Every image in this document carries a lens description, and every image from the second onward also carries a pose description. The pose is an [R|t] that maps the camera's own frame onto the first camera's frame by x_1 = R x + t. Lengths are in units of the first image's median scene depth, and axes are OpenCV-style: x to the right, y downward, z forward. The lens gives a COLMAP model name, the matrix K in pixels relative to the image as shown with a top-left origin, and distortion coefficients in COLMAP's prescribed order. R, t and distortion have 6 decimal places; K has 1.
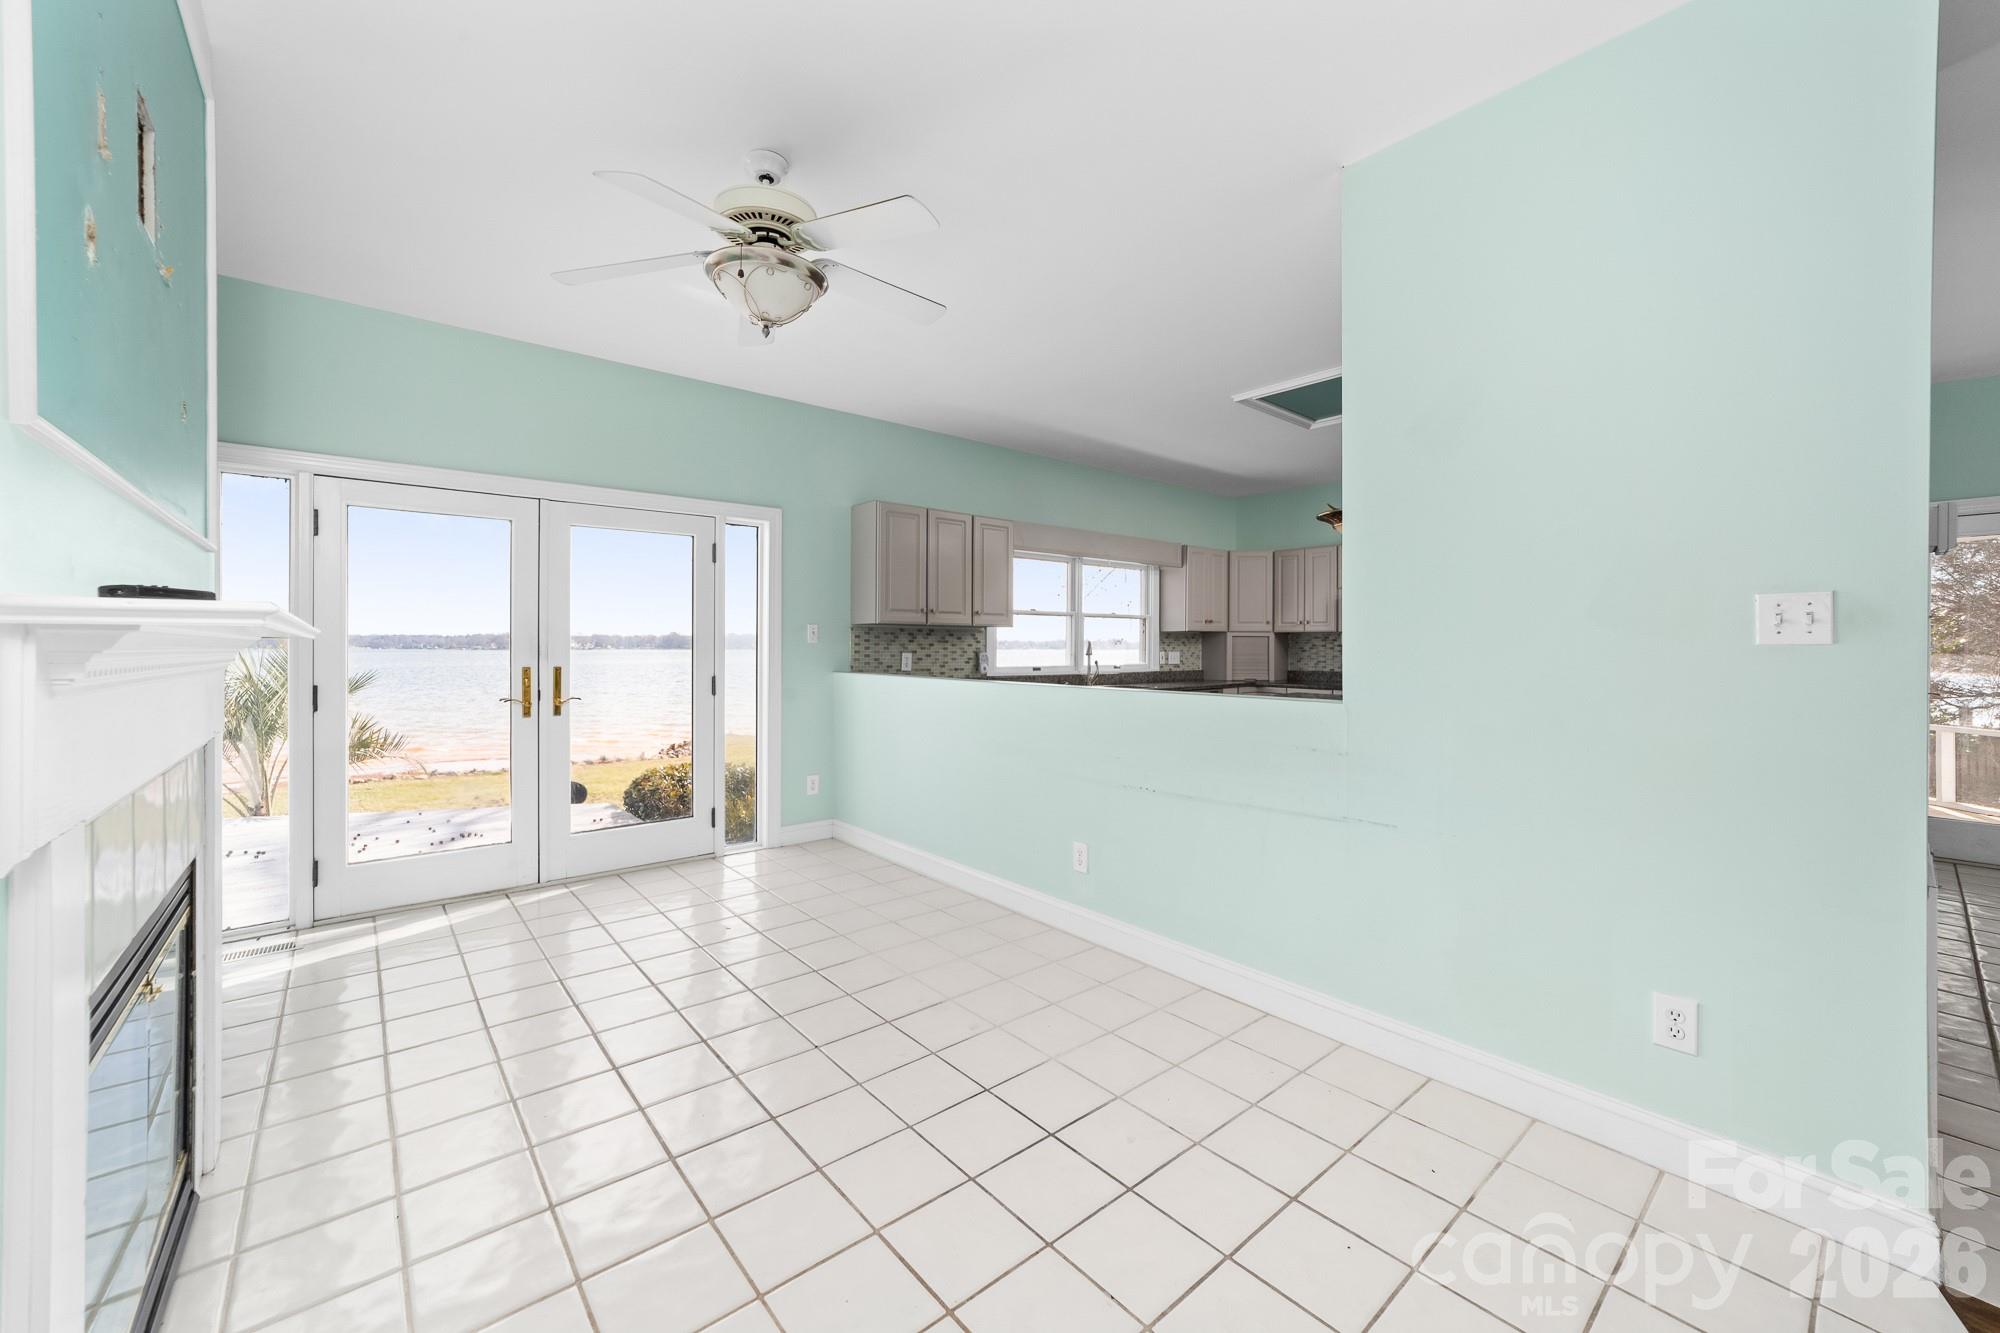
lens RADIAL K [[763.5, 0, 998.5], [0, 763.5, 659.4], [0, 0, 1]] dist [-0.000184, -0.000002]
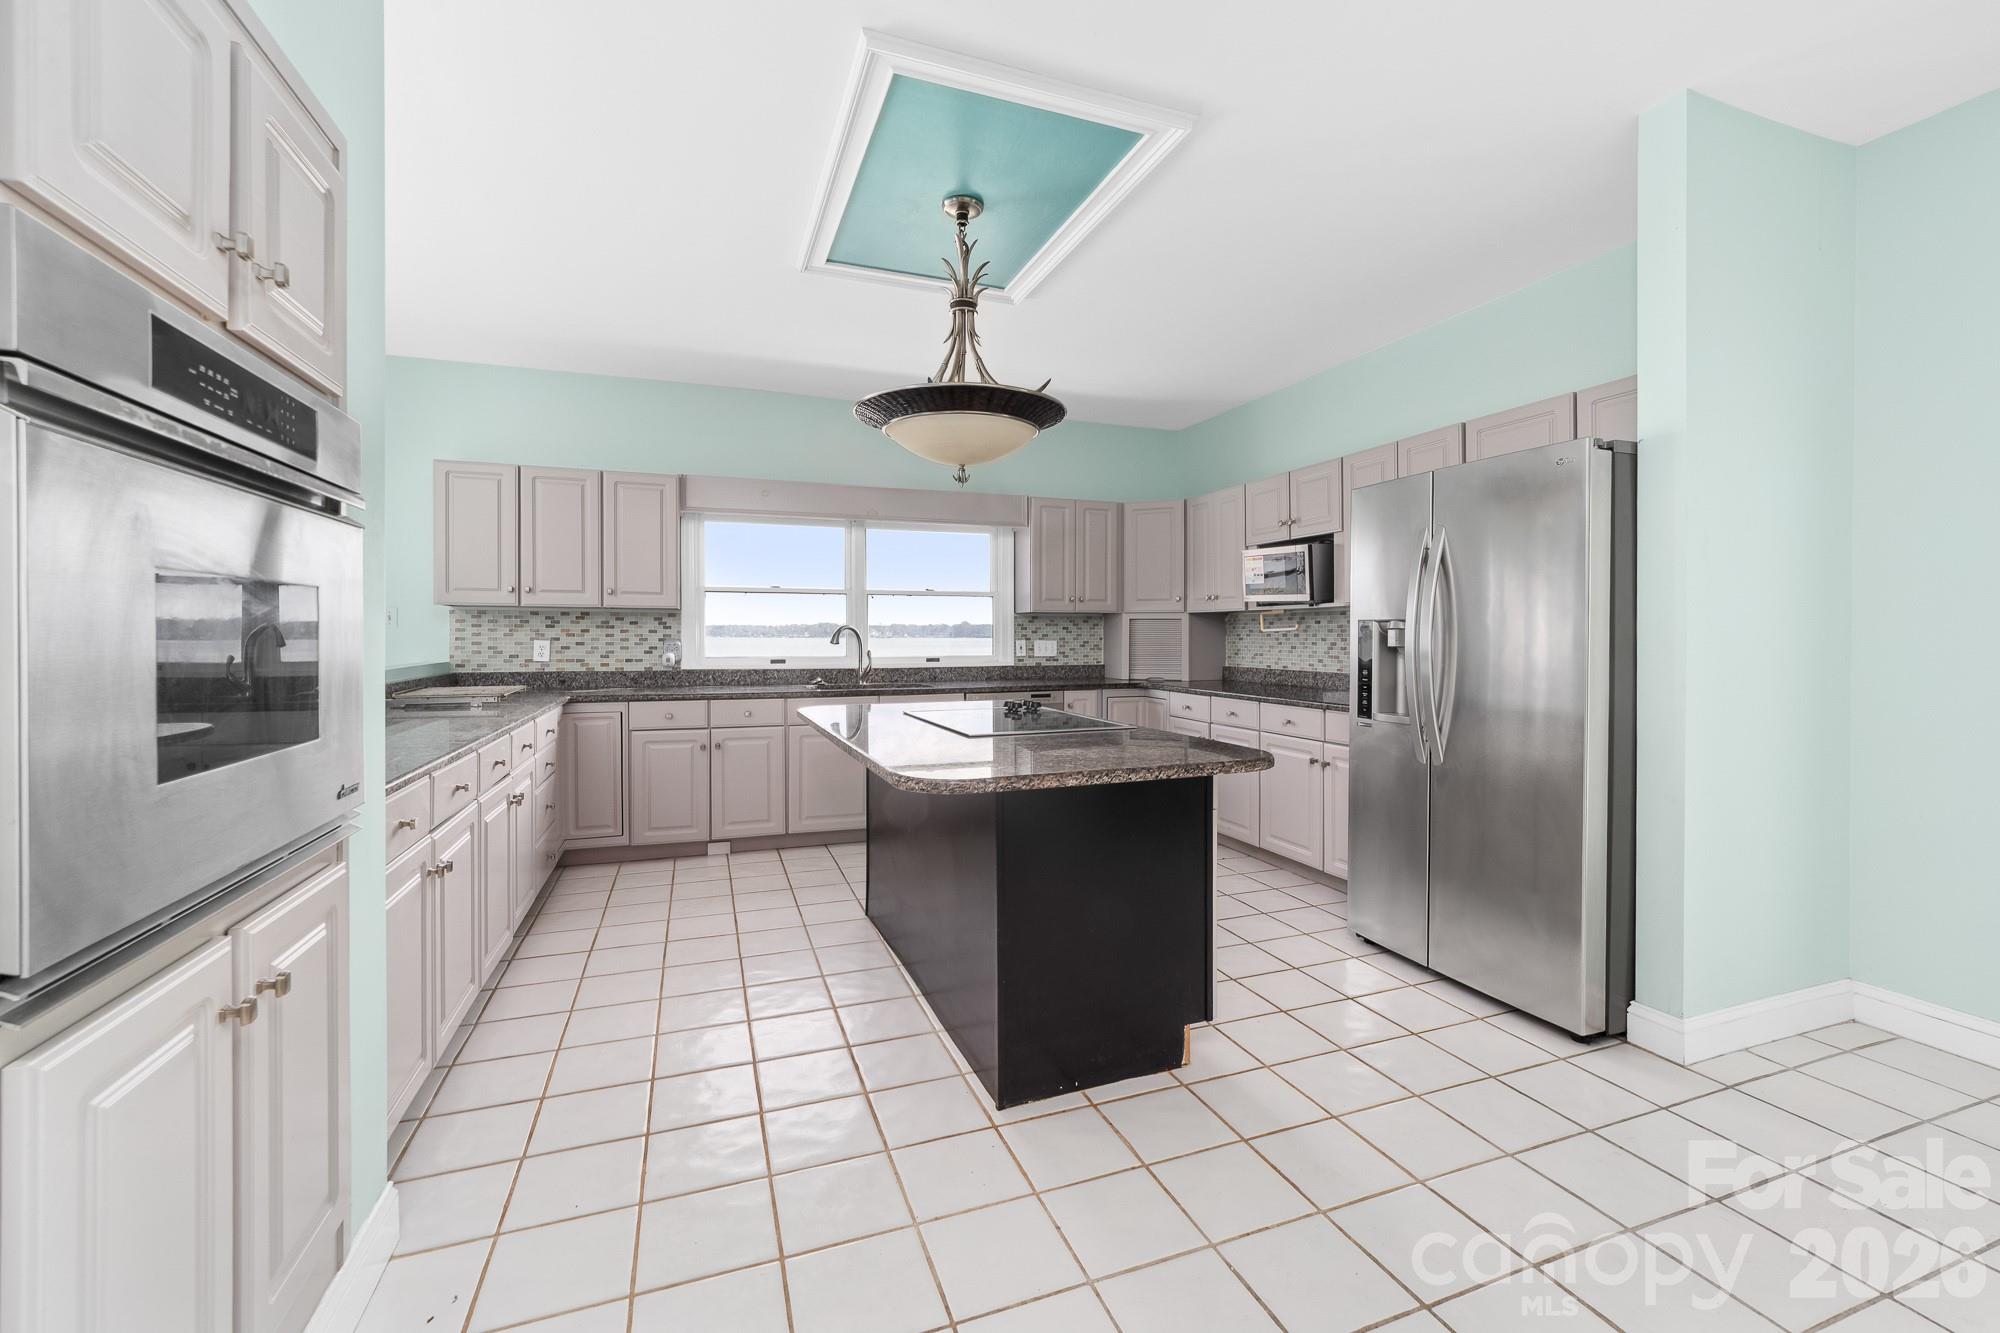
lens RADIAL K [[783.1, 0, 989.8], [0, 783.1, 646.8], [0, 0, 1]] dist [-0.003457, -0.000147]
pose [[0.934902, 0.004759, -0.354875, 0.519987], [-0.005437, 0.999985, -0.000912, -0.002610], [0.354866, 0.002781, 0.934913, 0.294792]]
